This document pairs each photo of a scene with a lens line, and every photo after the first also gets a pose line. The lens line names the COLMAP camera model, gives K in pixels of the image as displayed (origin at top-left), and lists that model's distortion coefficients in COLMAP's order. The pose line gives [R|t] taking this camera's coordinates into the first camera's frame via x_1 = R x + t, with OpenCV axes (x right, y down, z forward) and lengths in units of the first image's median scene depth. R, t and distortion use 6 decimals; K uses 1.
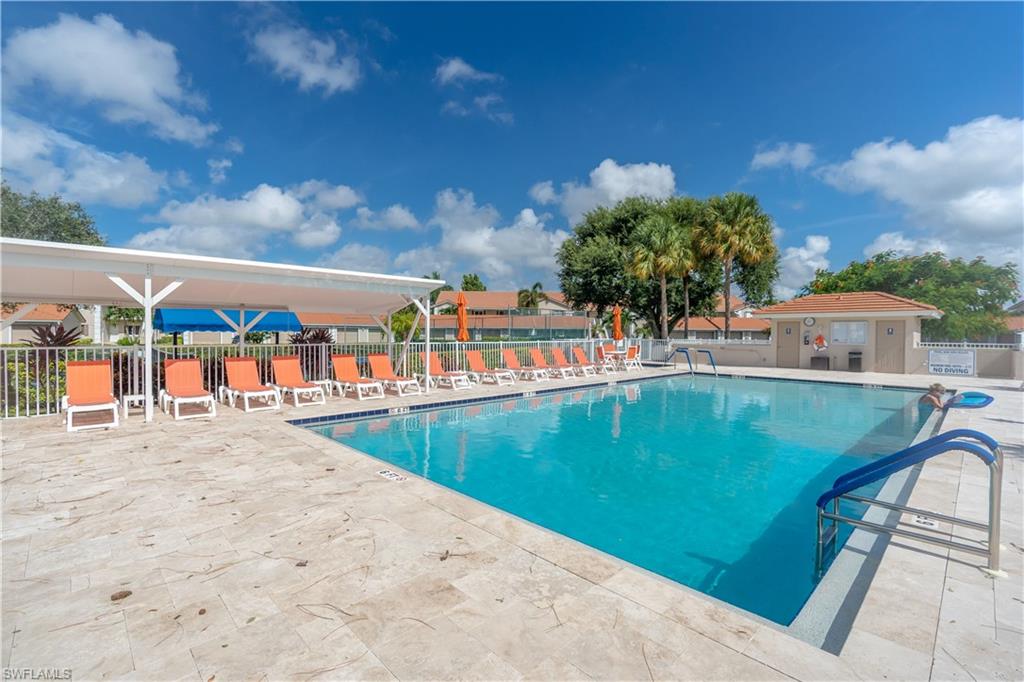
lens RADIAL K [[471.8, 0, 507.3], [0, 471.8, 339.5], [0, 0, 1]] dist [-0.004273, 0.000994]
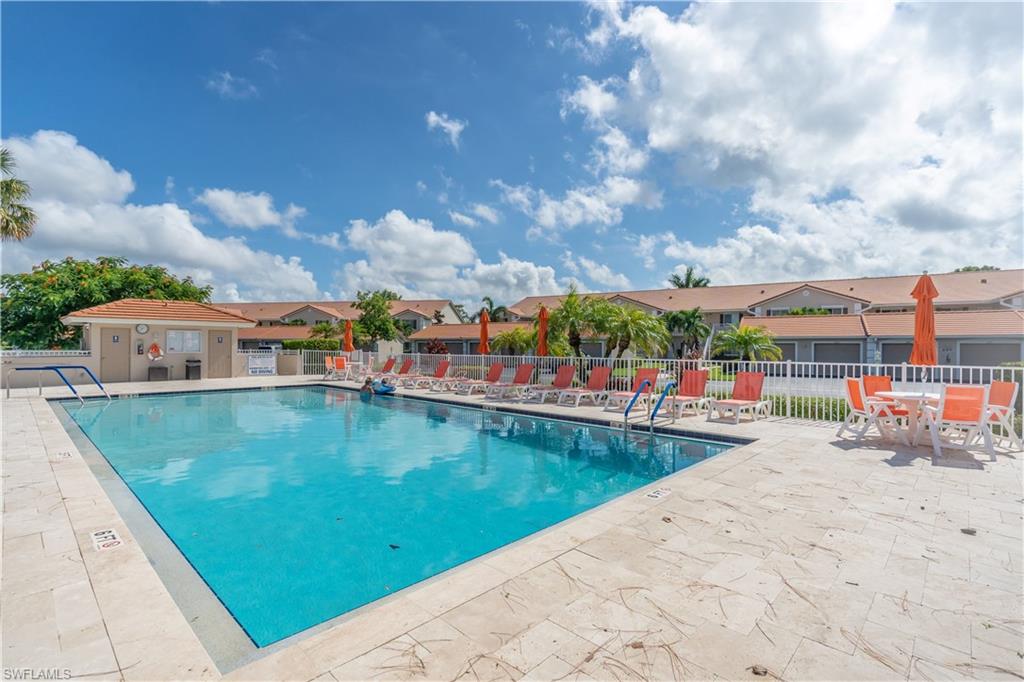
lens RADIAL K [[471.8, 0, 507.3], [0, 471.8, 339.5], [0, 0, 1]] dist [-0.004273, 0.000994]
pose [[-0.048446, 0.006554, 0.998804, -0.339201], [0.008070, 0.999948, -0.006170, -0.006926], [-0.998793, 0.007762, -0.048496, 0.382830]]
